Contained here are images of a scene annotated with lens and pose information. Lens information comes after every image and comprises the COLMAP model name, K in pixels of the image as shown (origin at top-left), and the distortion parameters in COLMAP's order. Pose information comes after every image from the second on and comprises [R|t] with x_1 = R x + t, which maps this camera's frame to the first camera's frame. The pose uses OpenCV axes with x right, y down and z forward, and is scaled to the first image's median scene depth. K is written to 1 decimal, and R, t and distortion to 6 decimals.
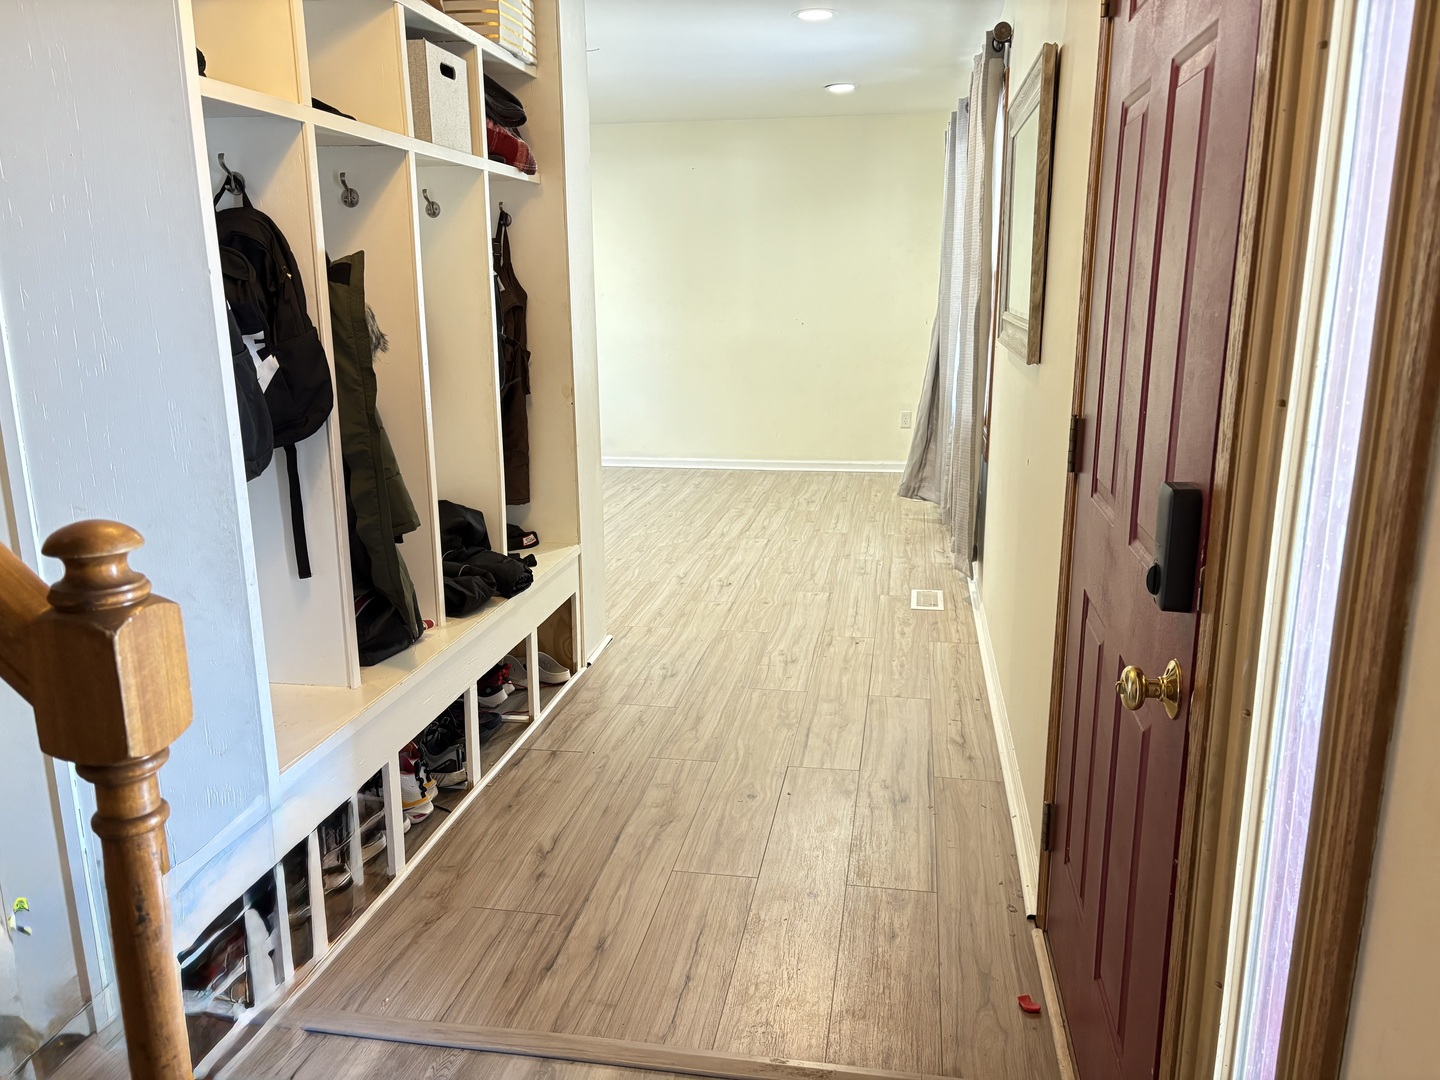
lens RADIAL K [[1095.6, 0, 720.6], [0, 1095.6, 543.3], [0, 0, 1]] dist [0.090191, -0.001381]
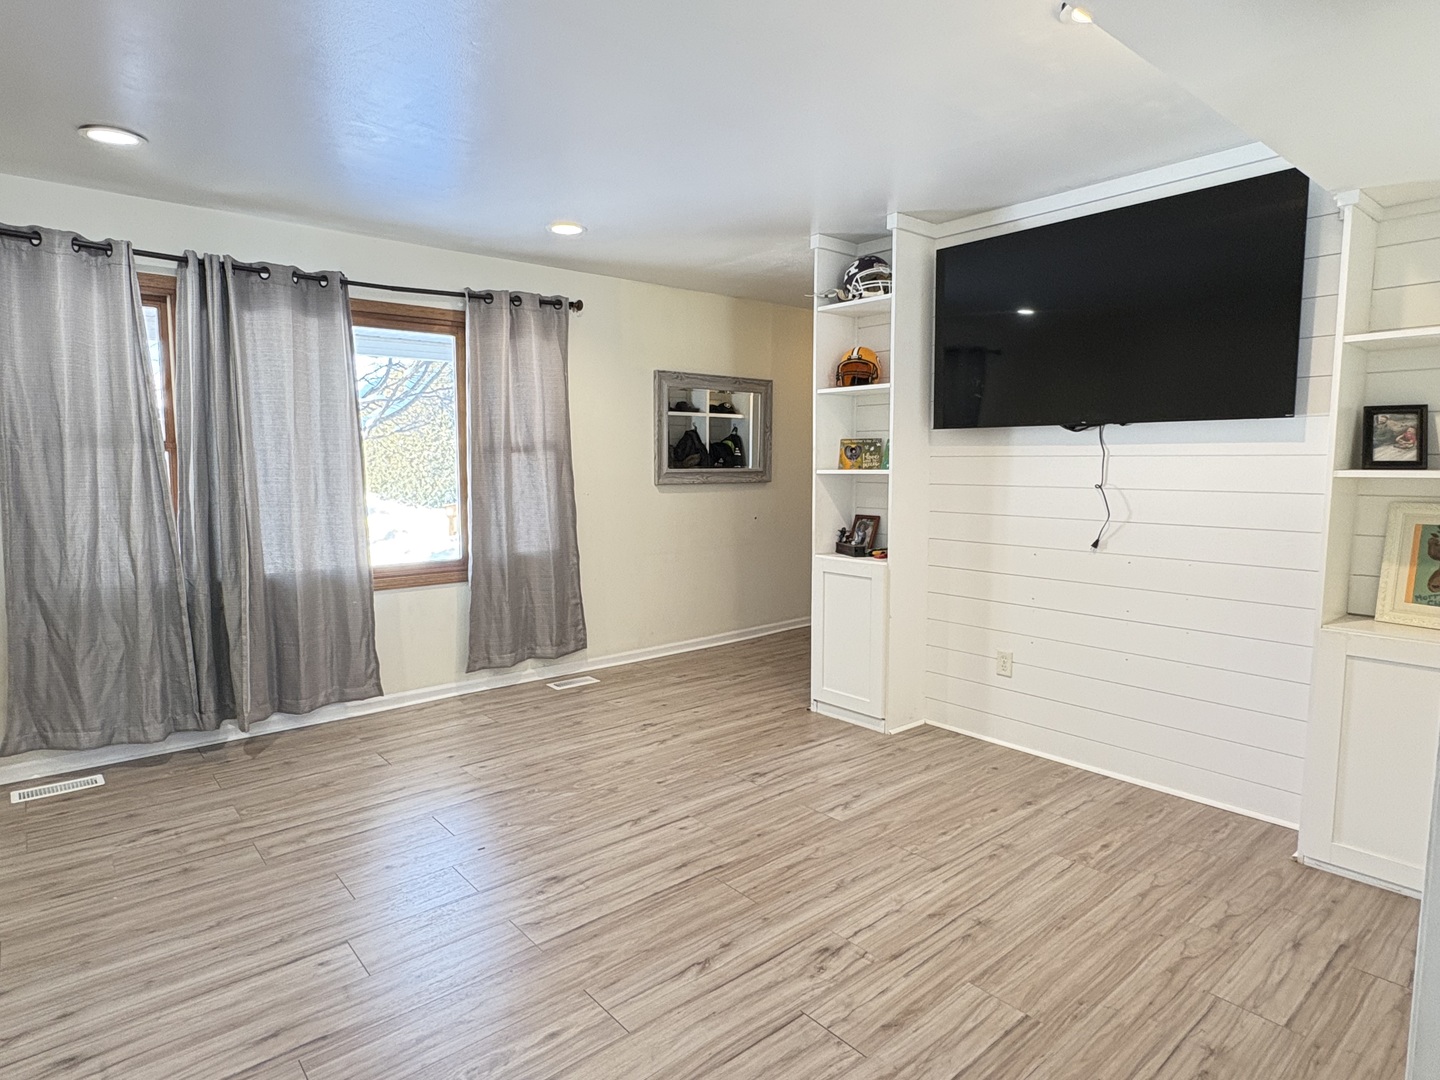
lens RADIAL K [[817.3, 0, 712.3], [0, 817.3, 541.9], [0, 0, 1]] dist [-0.002907, 0.004603]
pose [[-0.765430, -0.061808, 0.640544, -0.571887], [0.156107, 0.947812, 0.278000, -0.362929], [-0.624298, 0.312783, -0.715834, 1.545491]]
